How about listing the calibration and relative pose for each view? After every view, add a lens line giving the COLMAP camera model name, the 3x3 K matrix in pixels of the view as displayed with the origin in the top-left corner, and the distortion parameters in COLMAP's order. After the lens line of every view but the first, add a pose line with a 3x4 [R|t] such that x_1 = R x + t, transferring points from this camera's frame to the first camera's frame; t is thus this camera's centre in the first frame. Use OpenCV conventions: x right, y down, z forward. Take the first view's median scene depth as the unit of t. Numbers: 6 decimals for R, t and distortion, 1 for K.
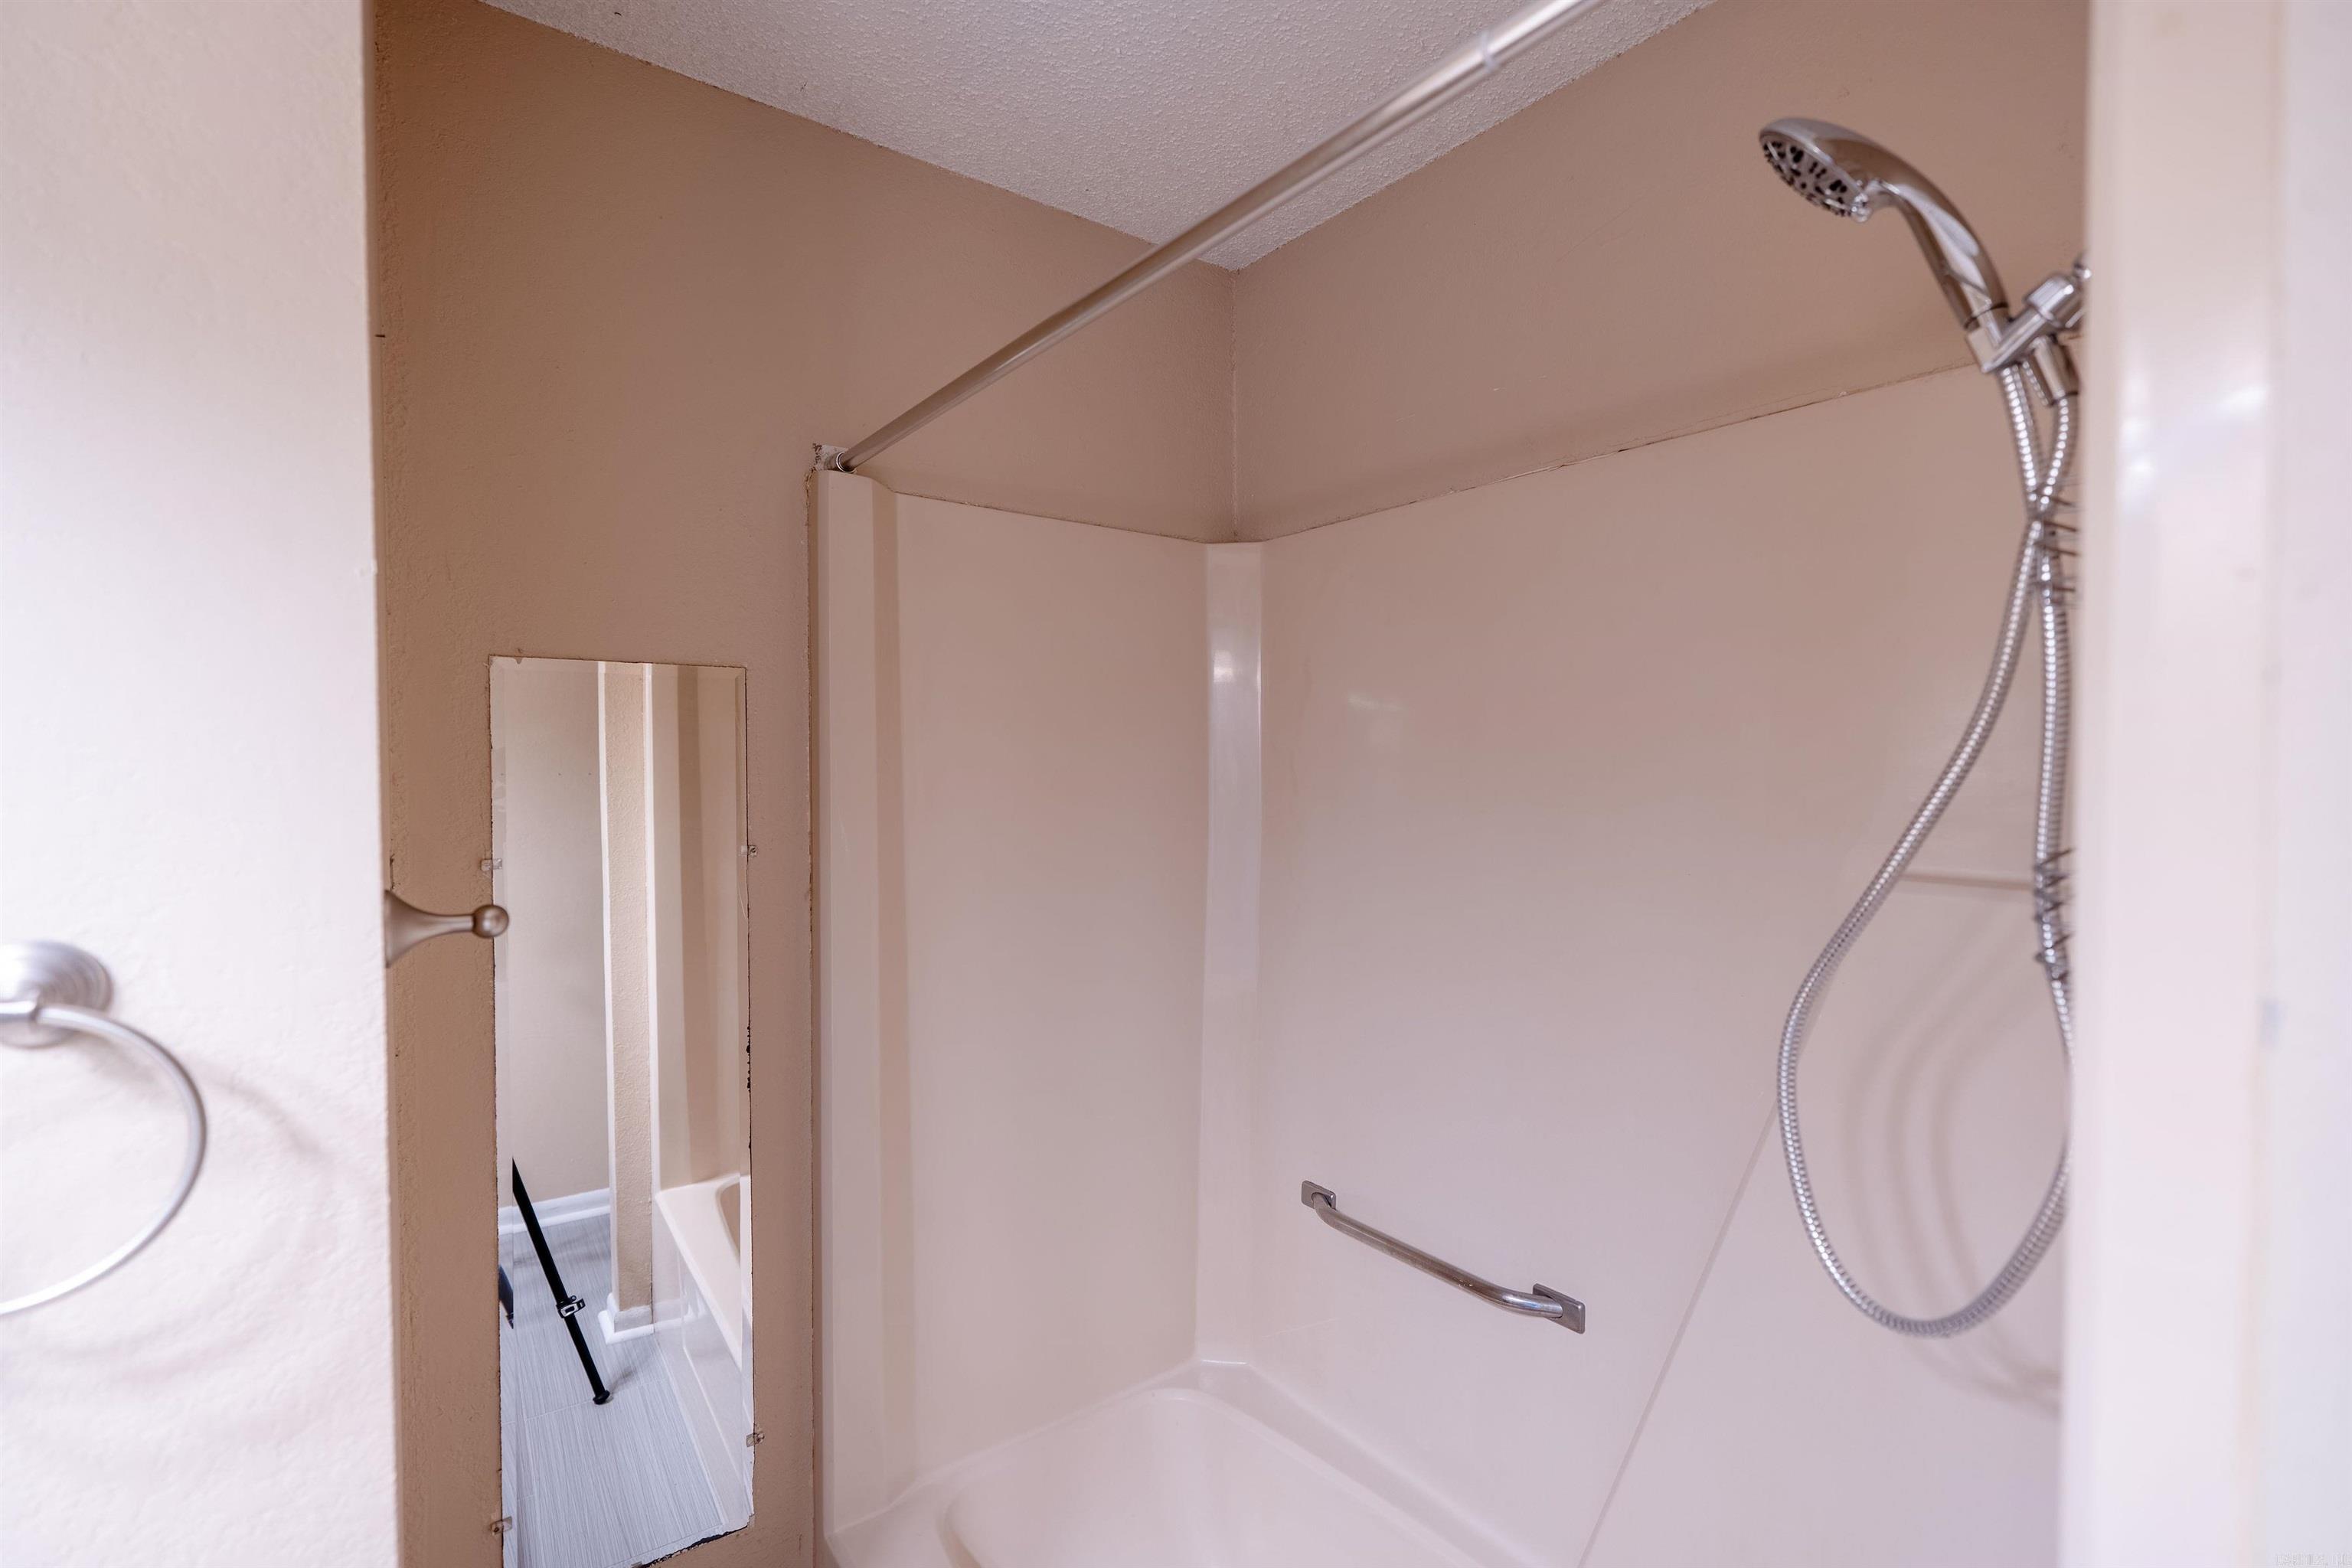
lens RADIAL K [[1070.1, 0, 1170.3], [0, 1070.1, 783.3], [0, 0, 1]] dist [-0.002470, 0.001684]
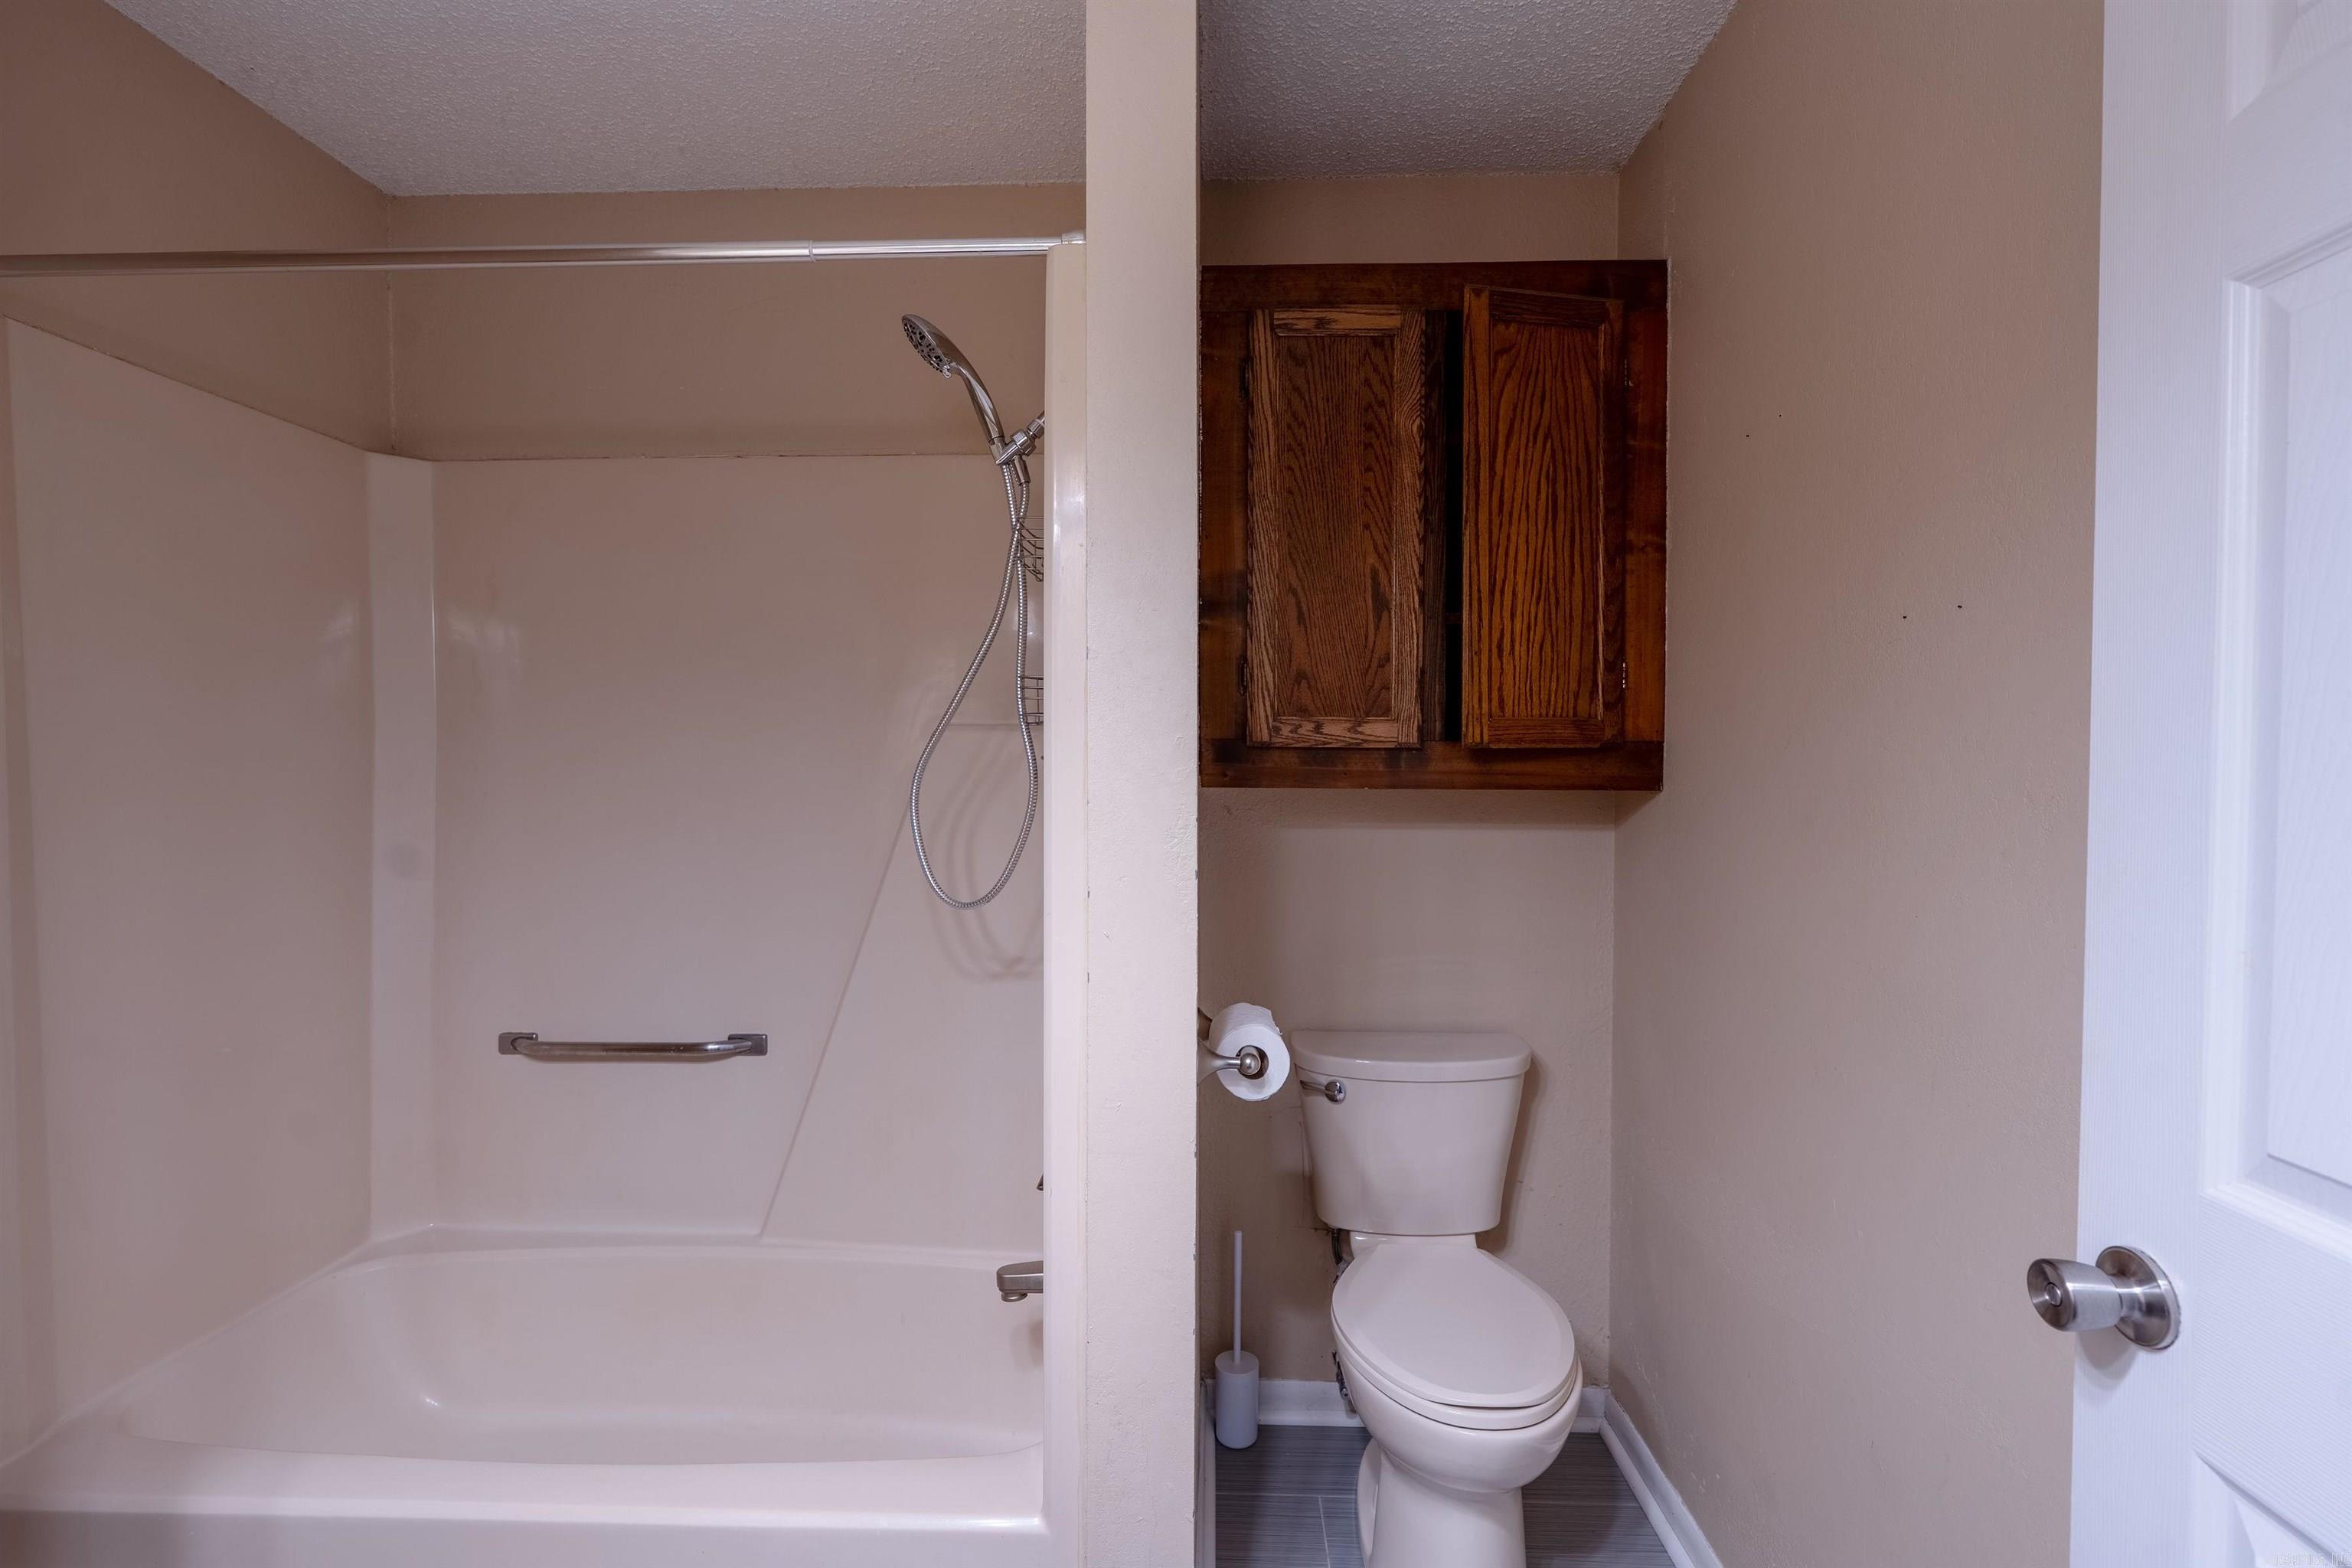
lens RADIAL K [[1070.1, 0, 1170.3], [0, 1070.1, 783.3], [0, 0, 1]] dist [-0.002470, 0.001684]
pose [[0.639680, -0.018619, 0.768416, -0.447999], [0.013996, 0.999823, 0.012575, 0.156892], [-0.768514, 0.002711, 0.639827, -0.430133]]
